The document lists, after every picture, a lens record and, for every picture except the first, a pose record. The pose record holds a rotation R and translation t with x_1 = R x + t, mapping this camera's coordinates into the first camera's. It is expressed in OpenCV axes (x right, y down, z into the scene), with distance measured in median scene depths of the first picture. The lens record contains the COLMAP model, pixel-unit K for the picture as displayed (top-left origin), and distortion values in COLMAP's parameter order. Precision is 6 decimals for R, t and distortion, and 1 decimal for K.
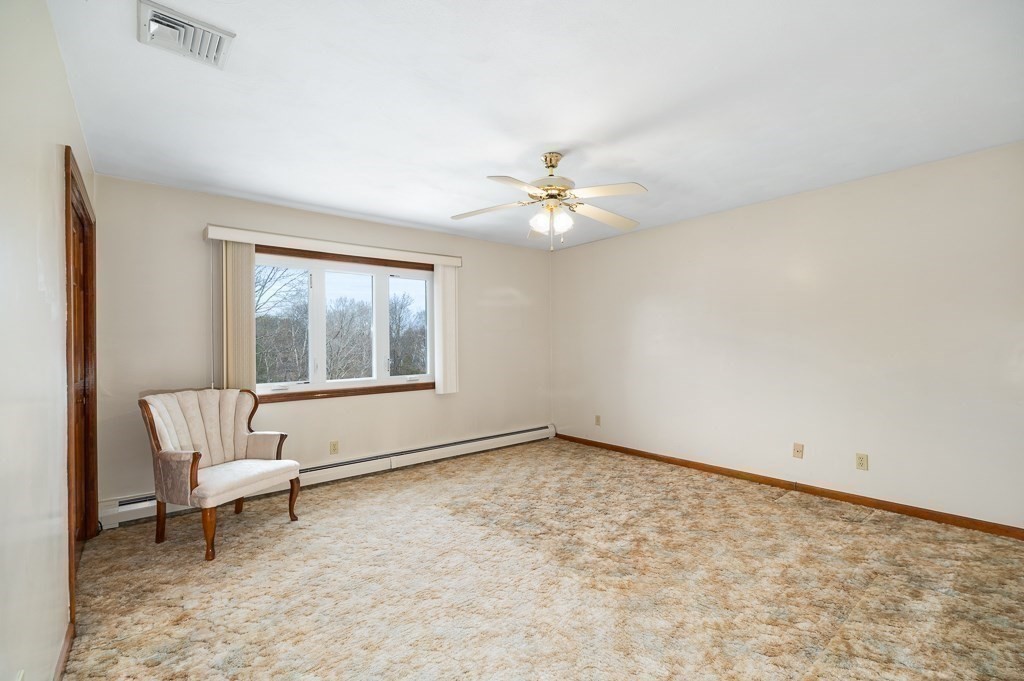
lens RADIAL K [[466.8, 0, 518.7], [0, 466.8, 348.8], [0, 0, 1]] dist [-0.003889, -0.000872]
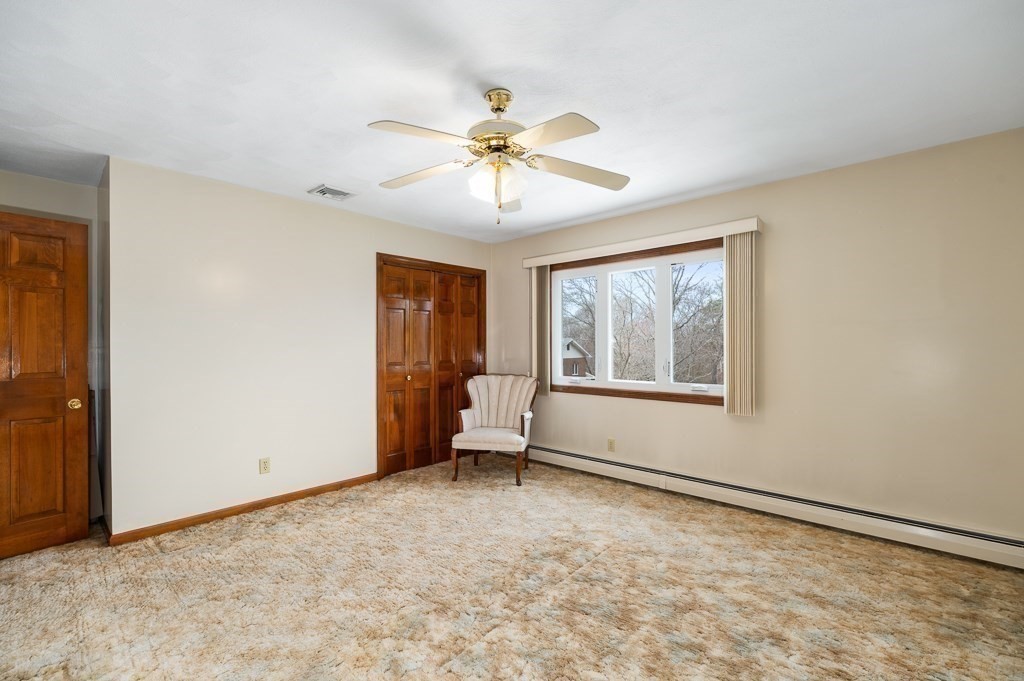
lens RADIAL K [[466.8, 0, 518.7], [0, 466.8, 348.8], [0, 0, 1]] dist [-0.003889, -0.000872]
pose [[0.079520, 0.013346, -0.996744, 0.589530], [-0.012296, 0.999847, 0.012406, -0.008644], [0.996757, 0.011270, 0.079672, 0.701842]]
